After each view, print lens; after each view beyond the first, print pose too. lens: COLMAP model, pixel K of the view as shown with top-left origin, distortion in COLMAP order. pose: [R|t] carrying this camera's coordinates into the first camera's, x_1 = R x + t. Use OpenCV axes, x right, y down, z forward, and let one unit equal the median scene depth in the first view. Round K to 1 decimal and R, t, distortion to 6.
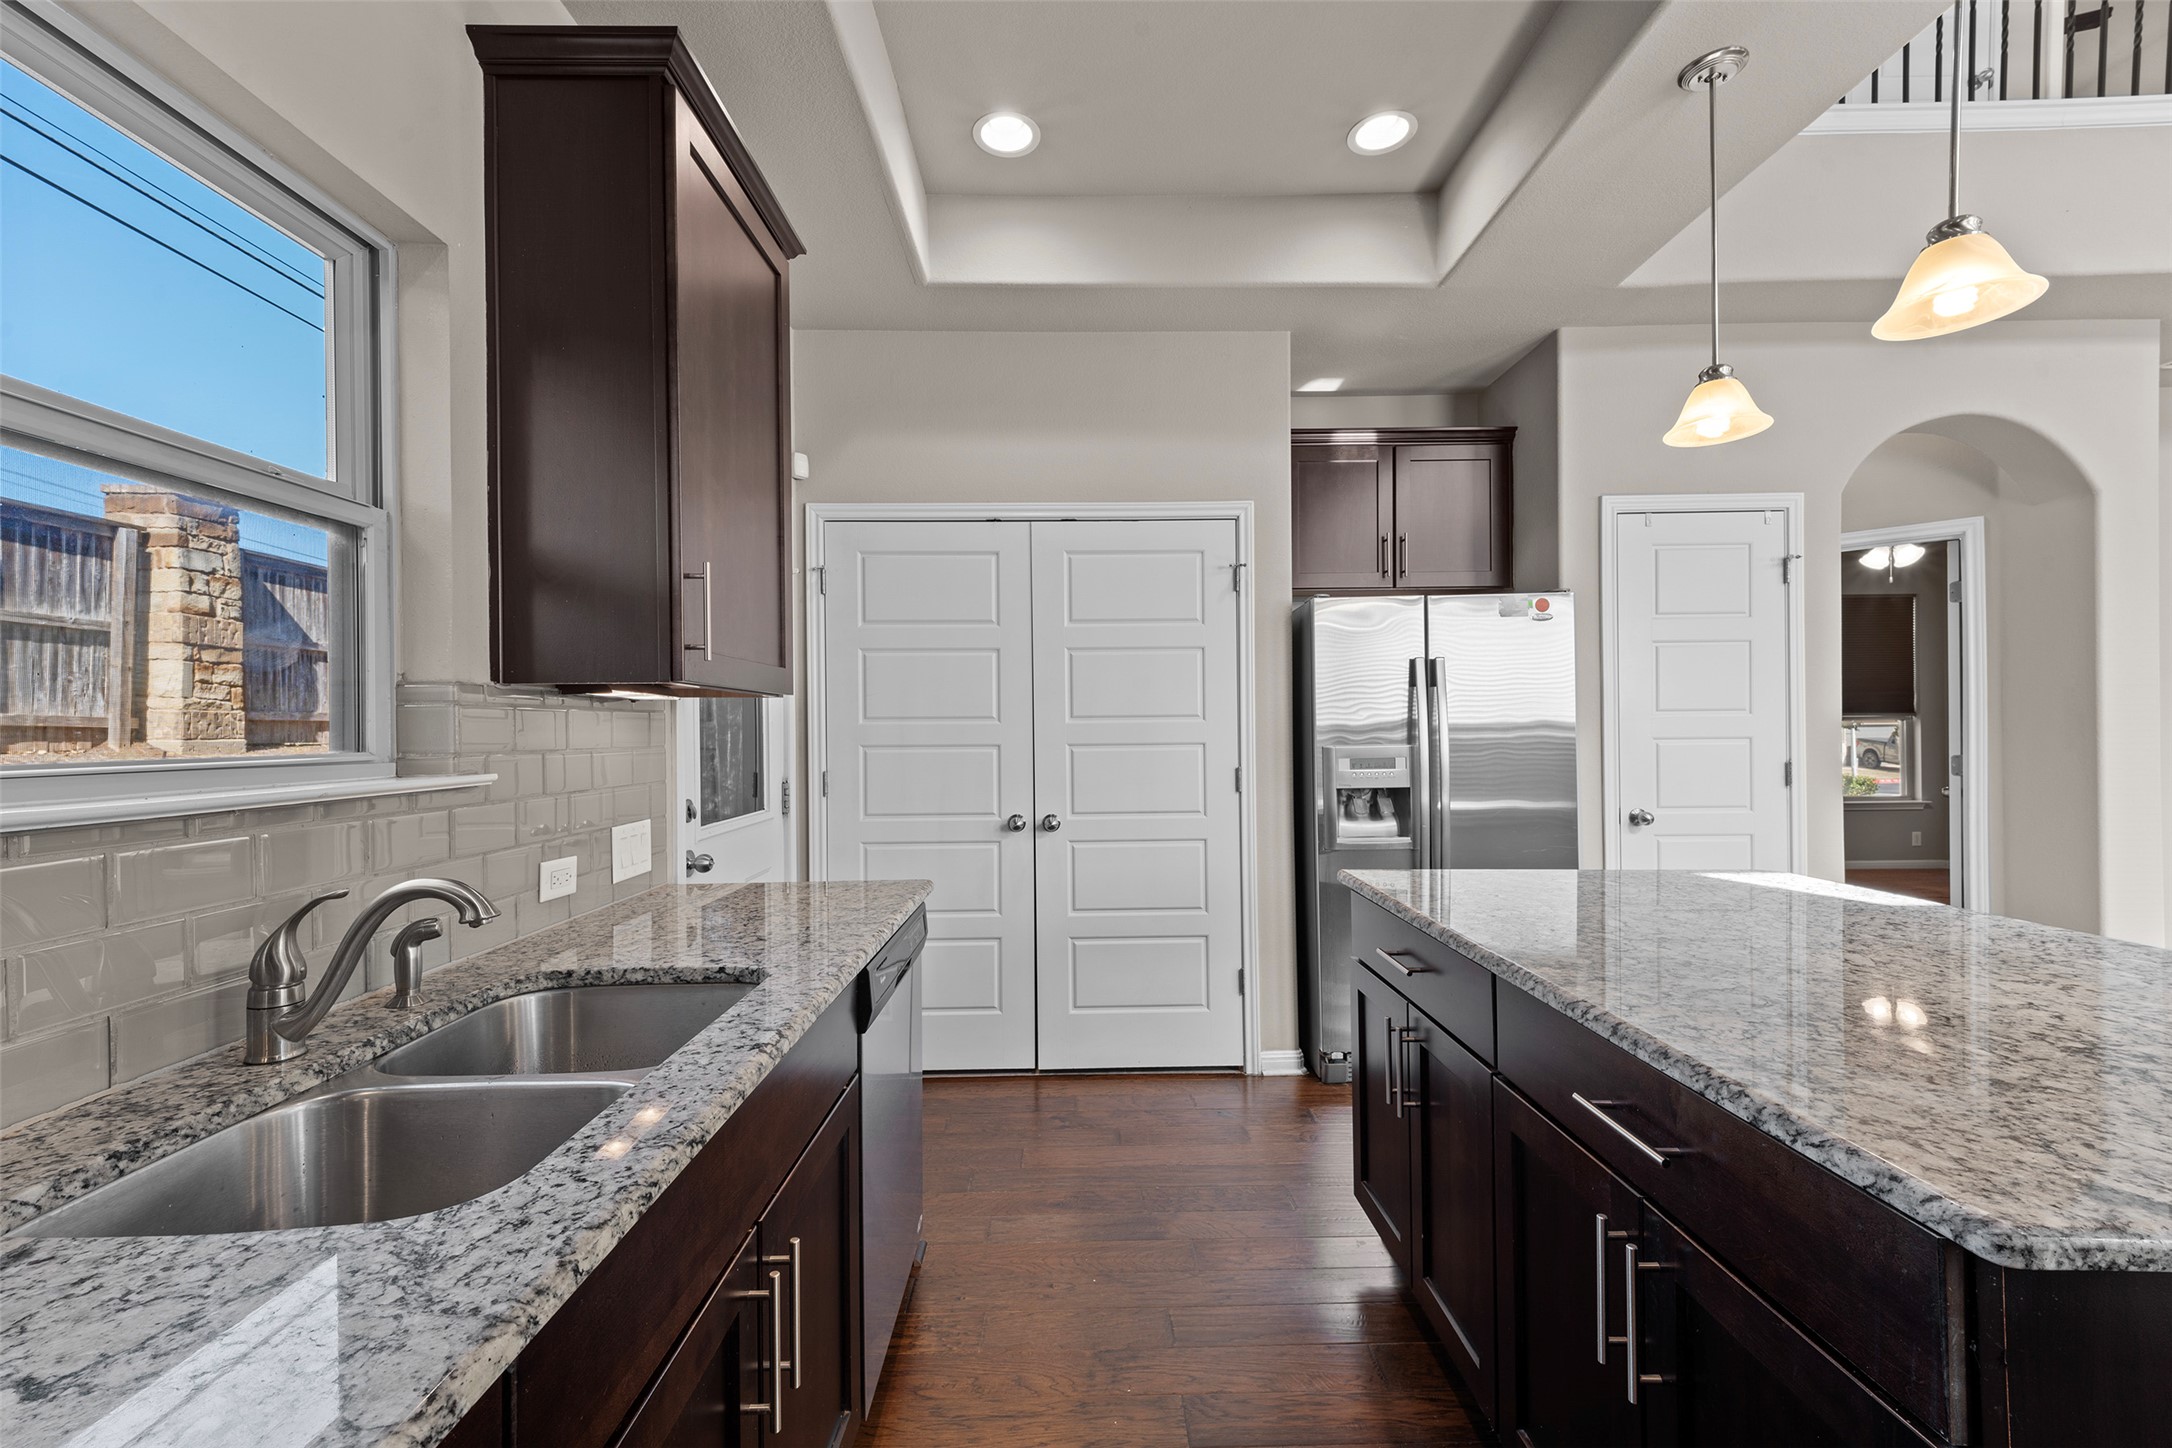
lens RADIAL K [[898.8, 0, 1084.0], [0, 898.8, 726.6], [0, 0, 1]] dist [0.017841, -0.007334]
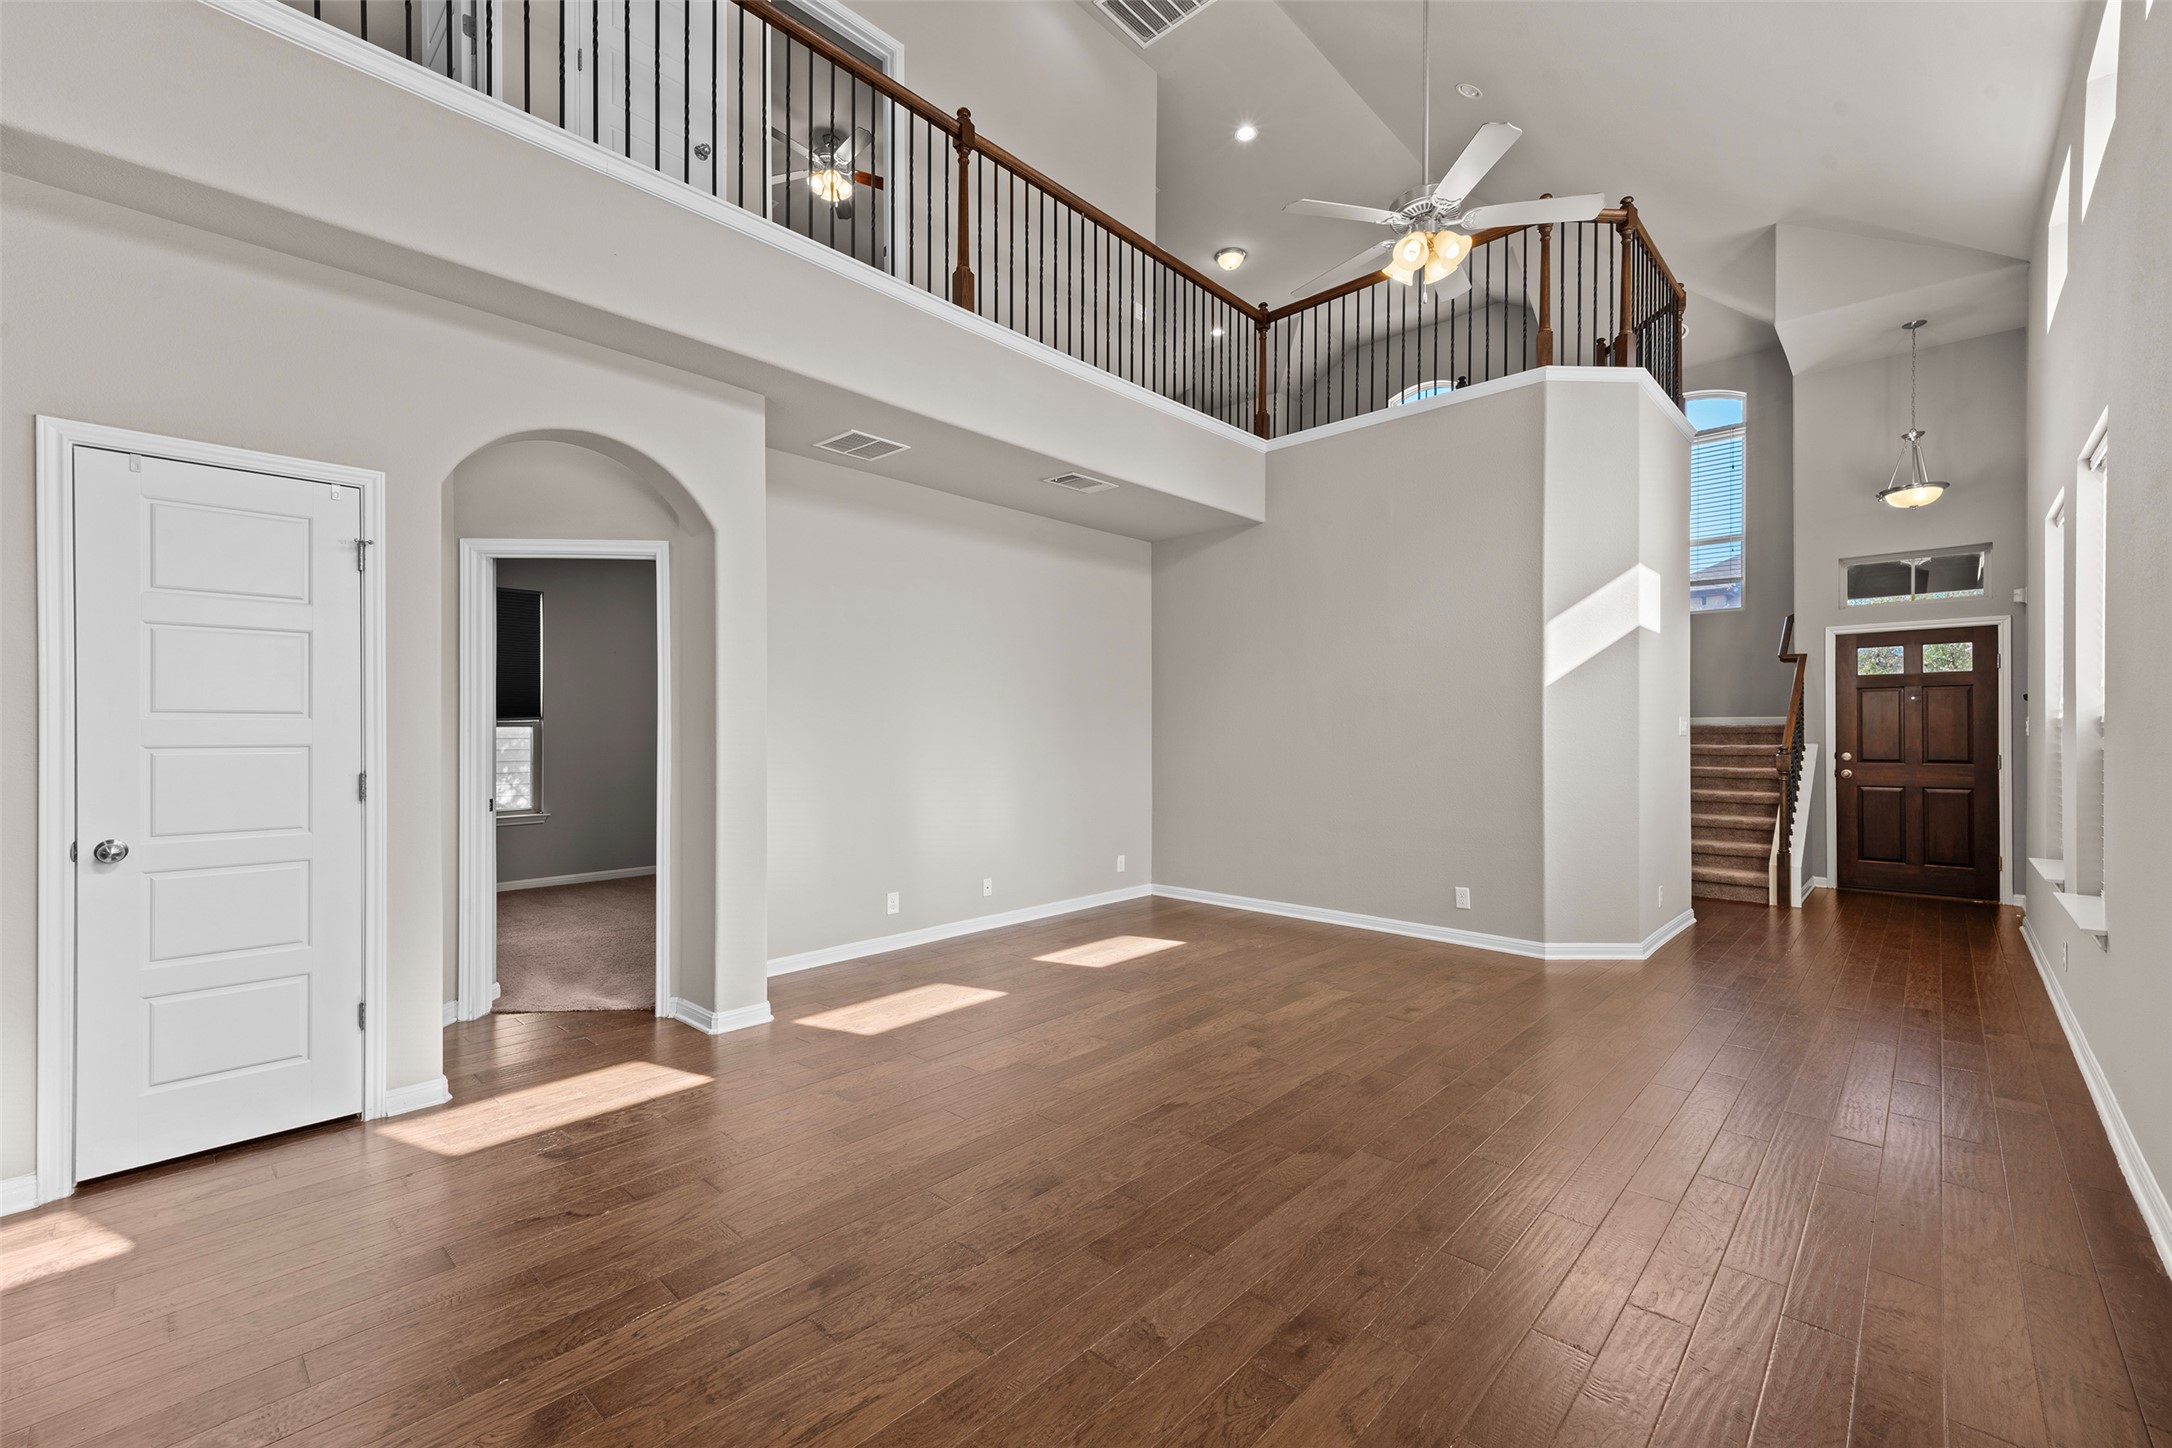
lens RADIAL K [[898.8, 0, 1108.4], [0, 898.8, 726.4], [0, 0, 1]] dist [0.017841, -0.007334]
pose [[0.670705, 0.014480, 0.741583, 0.608795], [-0.010488, 0.999895, -0.010038, -0.005223], [-0.741650, -0.001045, 0.670786, -0.137599]]
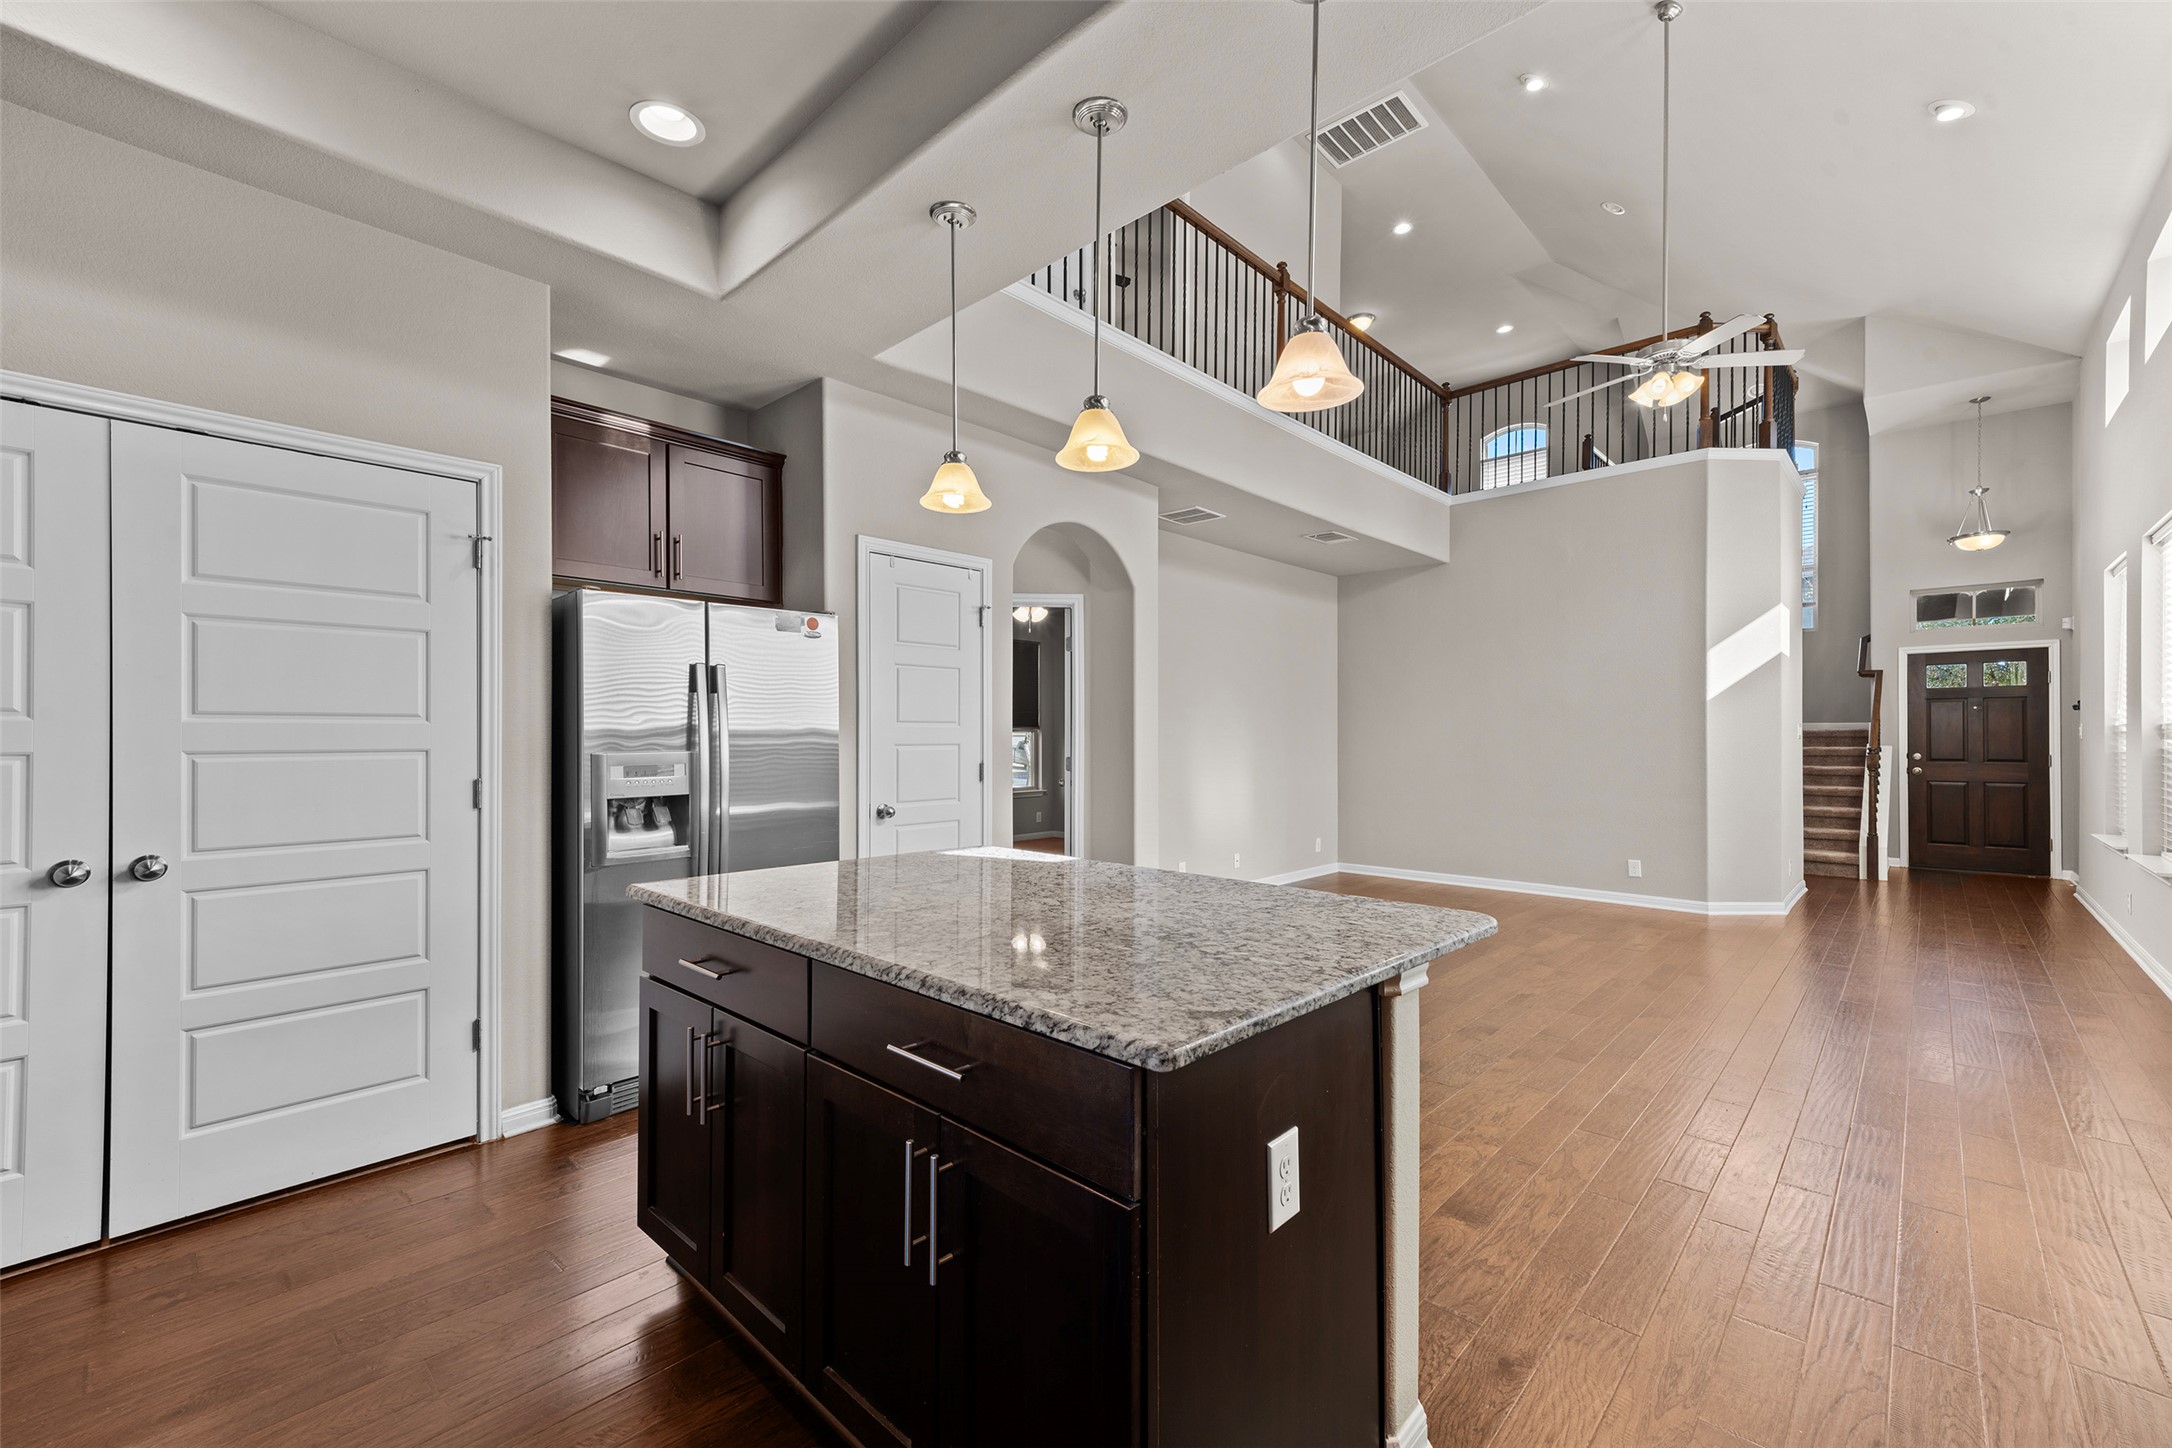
lens RADIAL K [[898.8, 0, 1098.0], [0, 898.8, 726.9], [0, 0, 1]] dist [0.017841, -0.007334]
pose [[0.670443, 0.016848, 0.741769, -0.072664], [-0.011401, 0.999858, -0.012405, 0.000825], [-0.741873, -0.000140, 0.670540, 0.004778]]
